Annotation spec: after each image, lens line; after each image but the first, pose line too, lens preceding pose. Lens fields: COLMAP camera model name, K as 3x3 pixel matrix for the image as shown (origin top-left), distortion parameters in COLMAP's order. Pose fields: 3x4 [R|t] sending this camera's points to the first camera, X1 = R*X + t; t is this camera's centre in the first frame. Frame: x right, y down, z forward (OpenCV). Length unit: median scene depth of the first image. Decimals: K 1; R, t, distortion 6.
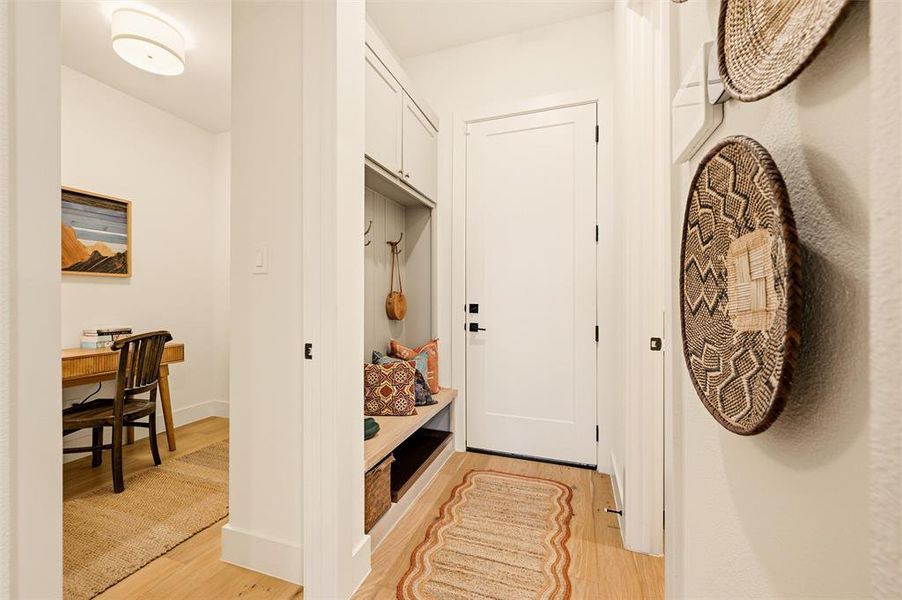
lens RADIAL K [[358.3, 0, 450.8], [0, 358.3, 297.0], [0, 0, 1]] dist [0.000056, -0.000386]
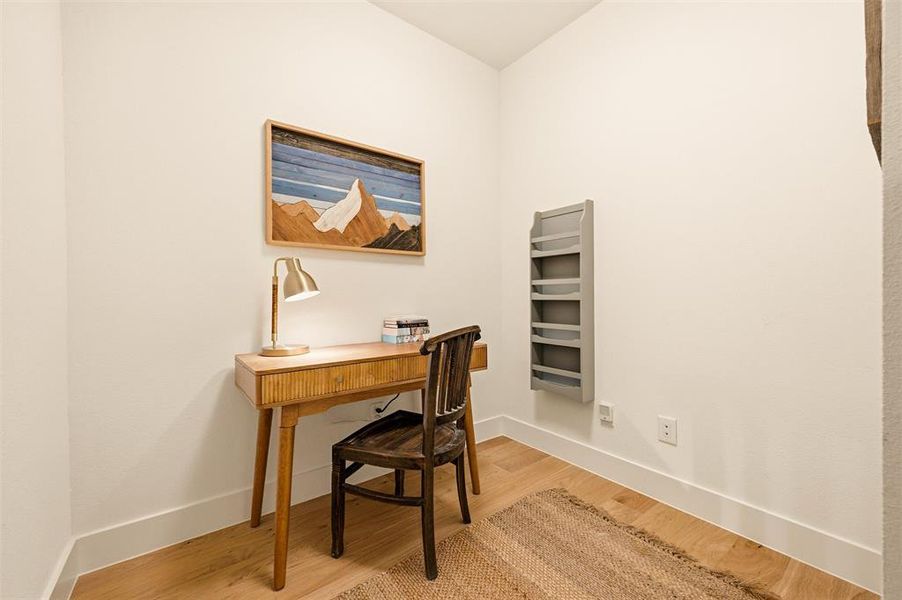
lens RADIAL K [[361.5, 0, 452.8], [0, 361.5, 296.3], [0, 0, 1]] dist [0.000218, -0.000033]
pose [[0.831582, -0.004658, -0.555383, -0.419333], [0.010317, 0.999922, 0.007063, 0.032161], [0.555307, -0.011603, 0.831565, 0.385229]]
